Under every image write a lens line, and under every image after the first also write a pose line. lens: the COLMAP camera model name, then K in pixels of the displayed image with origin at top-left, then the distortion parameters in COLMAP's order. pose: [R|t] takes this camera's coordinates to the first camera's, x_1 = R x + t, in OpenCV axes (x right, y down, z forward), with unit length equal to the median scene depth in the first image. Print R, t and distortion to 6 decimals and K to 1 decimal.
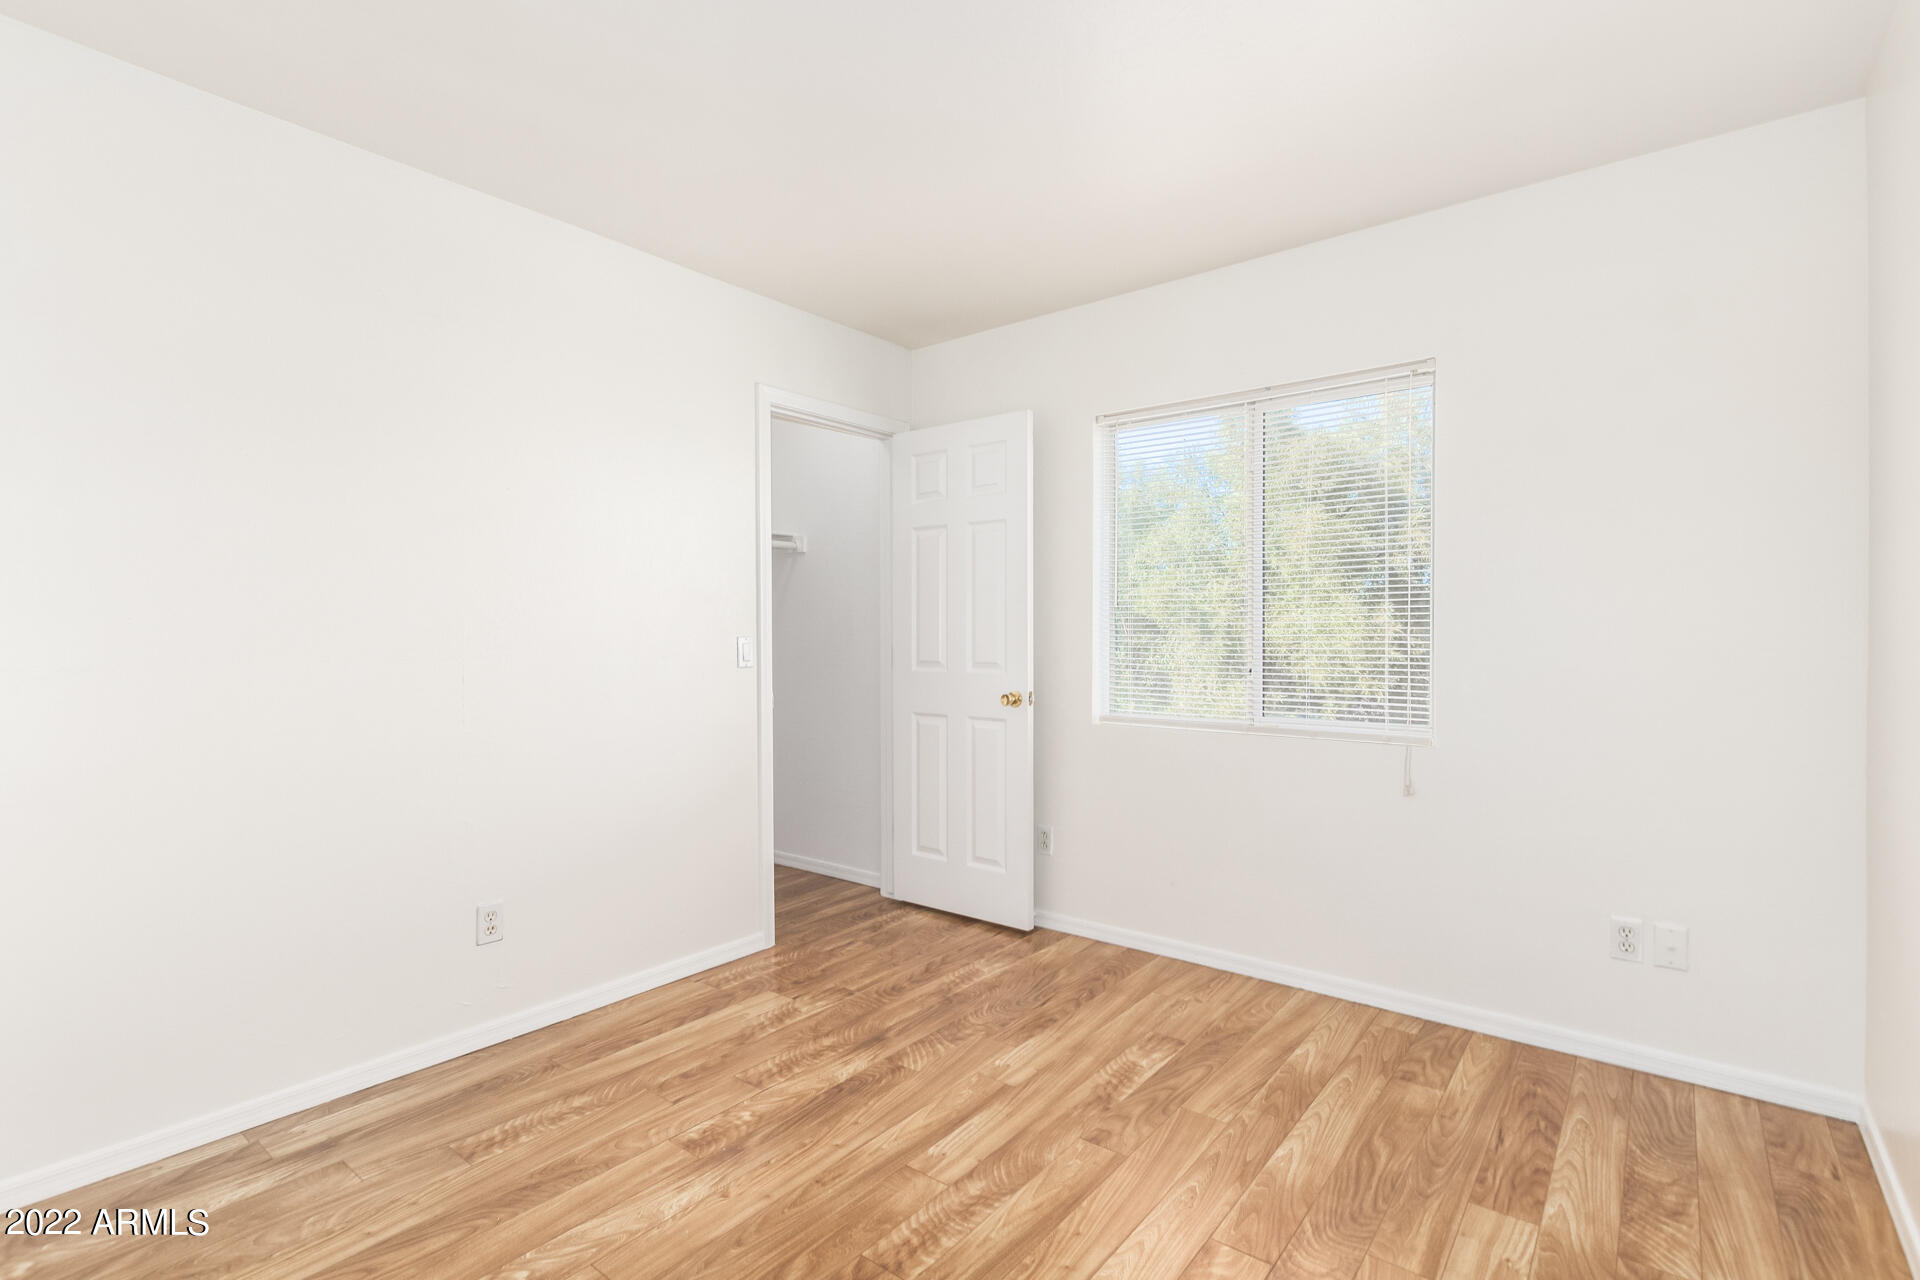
lens RADIAL K [[901.3, 0, 958.2], [0, 901.3, 635.0], [0, 0, 1]] dist [0.002144, -0.003492]
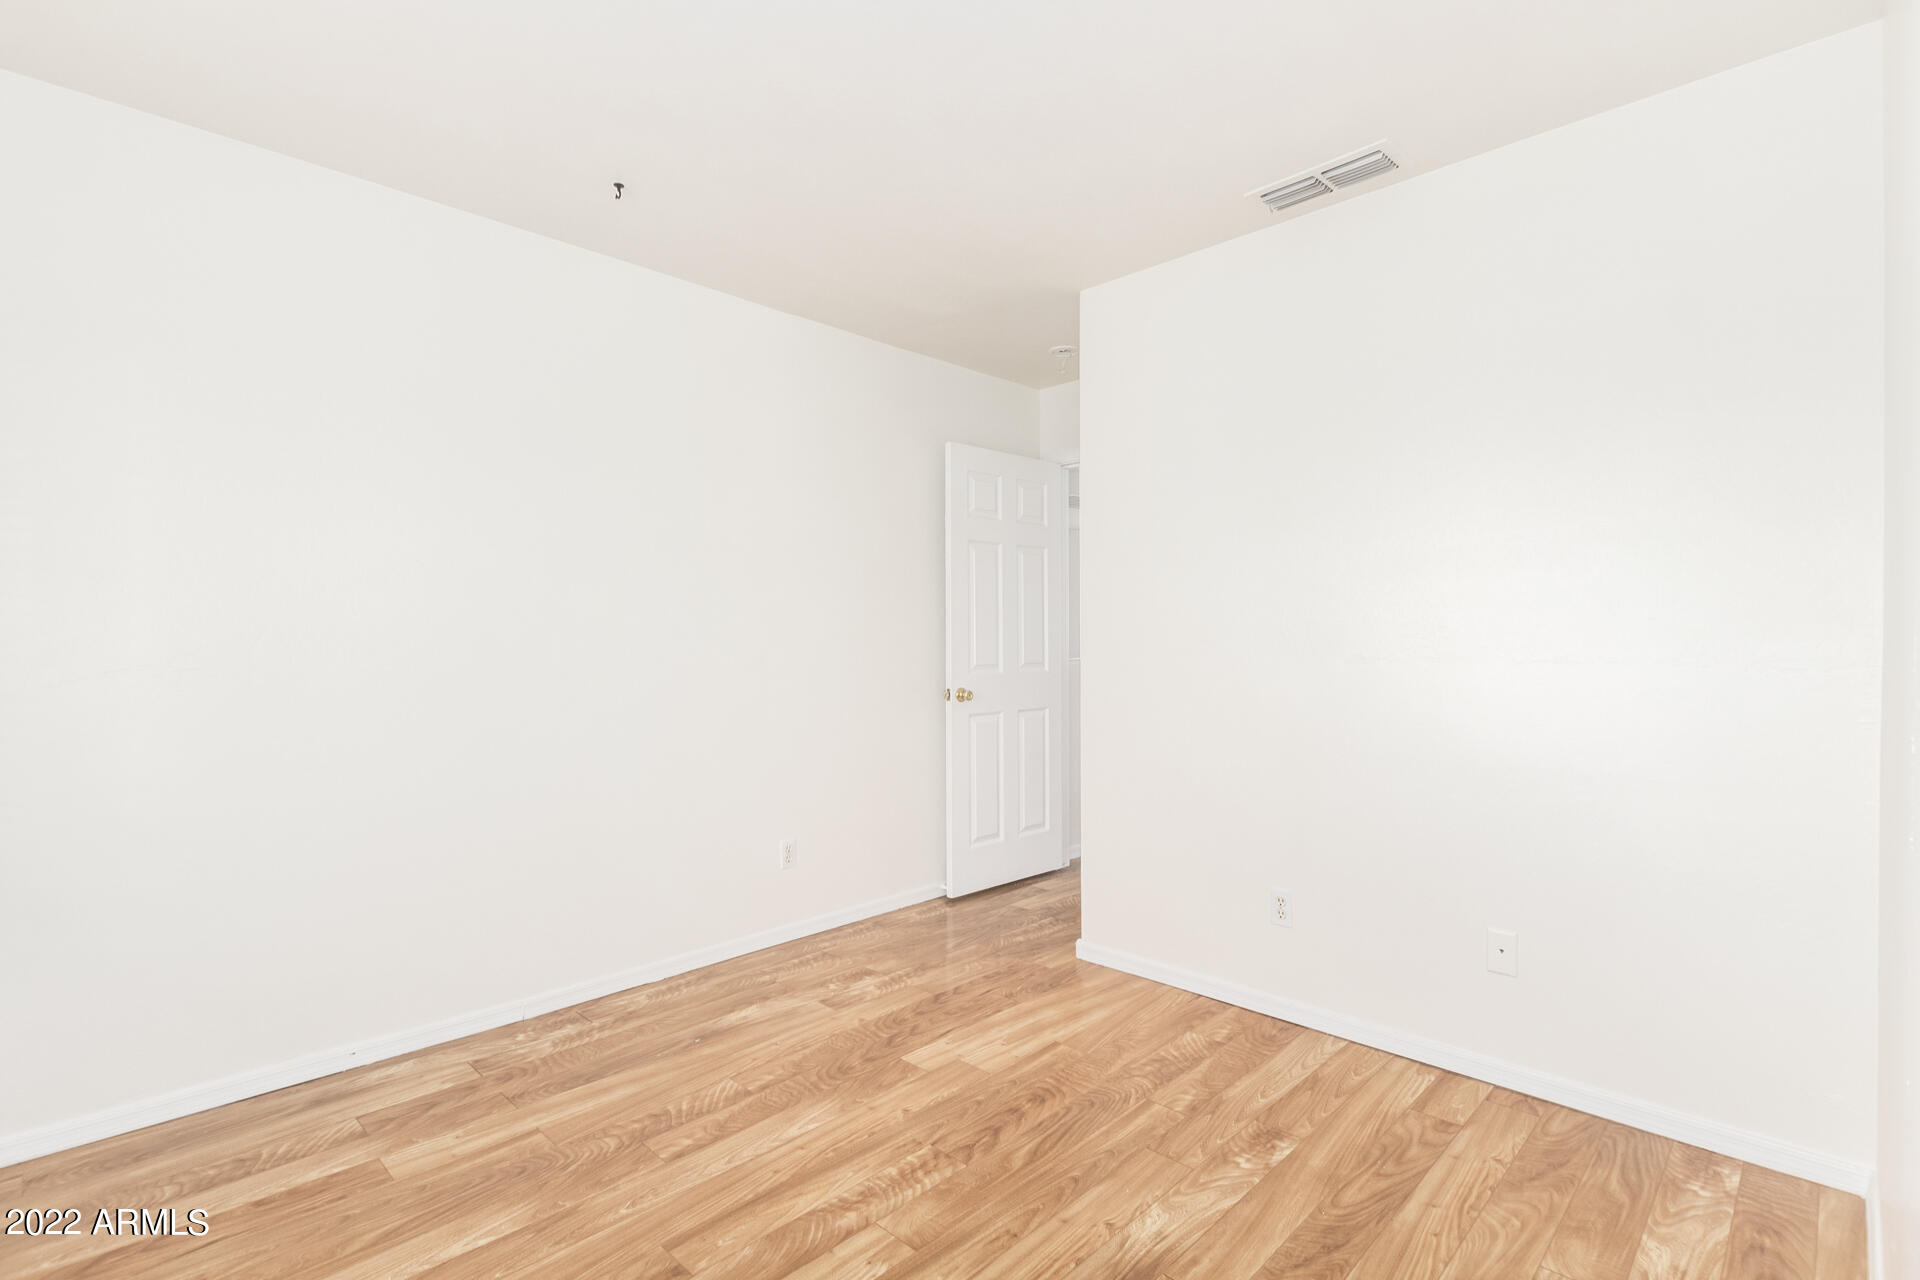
lens RADIAL K [[901.3, 0, 968.9], [0, 901.3, 647.4], [0, 0, 1]] dist [0.002144, -0.003492]
pose [[-0.994922, 0.003766, 0.100580, -0.210669], [0.004283, 0.999979, 0.004925, 0.004106], [-0.100559, 0.005330, -0.994917, 1.977496]]
